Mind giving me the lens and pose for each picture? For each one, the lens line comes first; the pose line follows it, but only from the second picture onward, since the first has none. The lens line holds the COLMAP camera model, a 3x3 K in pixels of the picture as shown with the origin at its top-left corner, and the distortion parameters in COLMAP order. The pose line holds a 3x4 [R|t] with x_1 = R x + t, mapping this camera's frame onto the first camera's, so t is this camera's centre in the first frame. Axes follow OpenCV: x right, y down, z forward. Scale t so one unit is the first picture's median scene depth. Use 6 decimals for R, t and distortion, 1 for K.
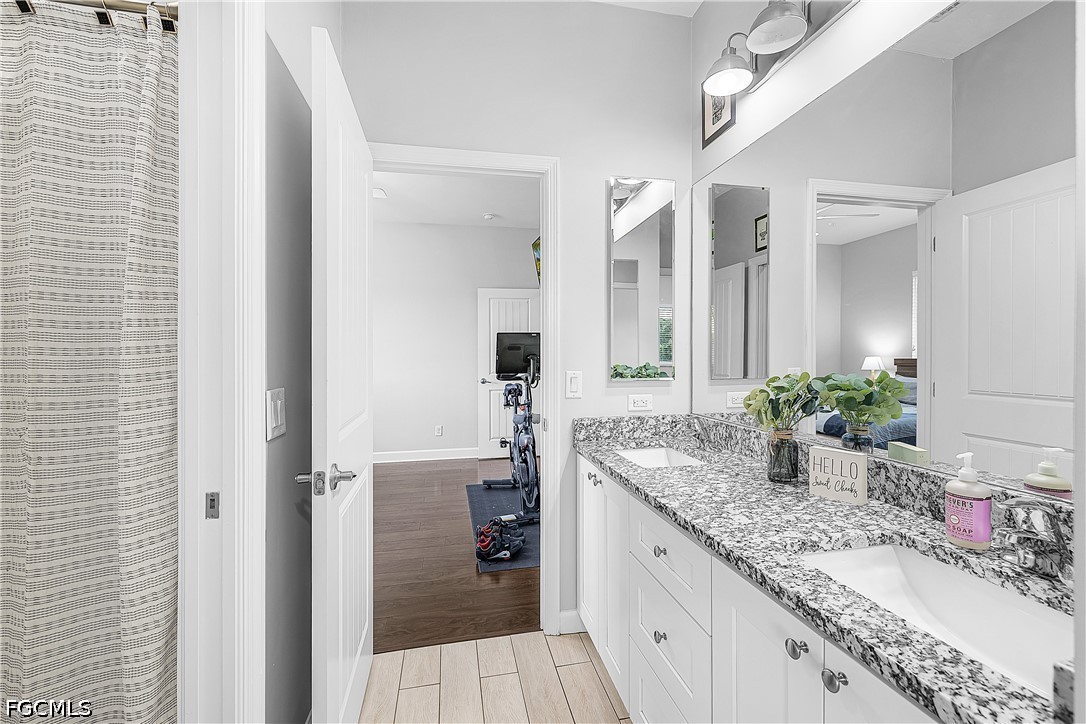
lens RADIAL K [[461.9, 0, 544.9], [0, 461.9, 348.1], [0, 0, 1]] dist [-0.000553, -0.000220]
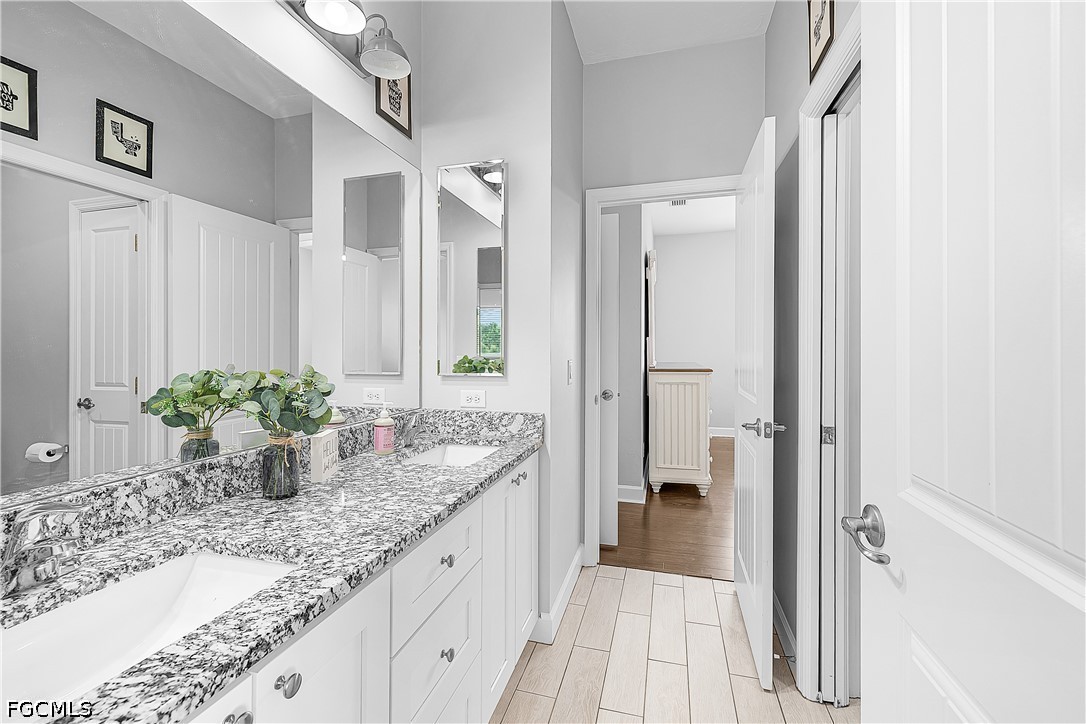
lens RADIAL K [[461.9, 0, 544.9], [0, 461.9, 348.1], [0, 0, 1]] dist [-0.000553, -0.000220]
pose [[-0.889180, 0.002274, 0.457553, -0.238601], [-0.004130, 0.999907, -0.012996, 0.018626], [-0.457540, -0.013446, -0.889087, 1.189130]]
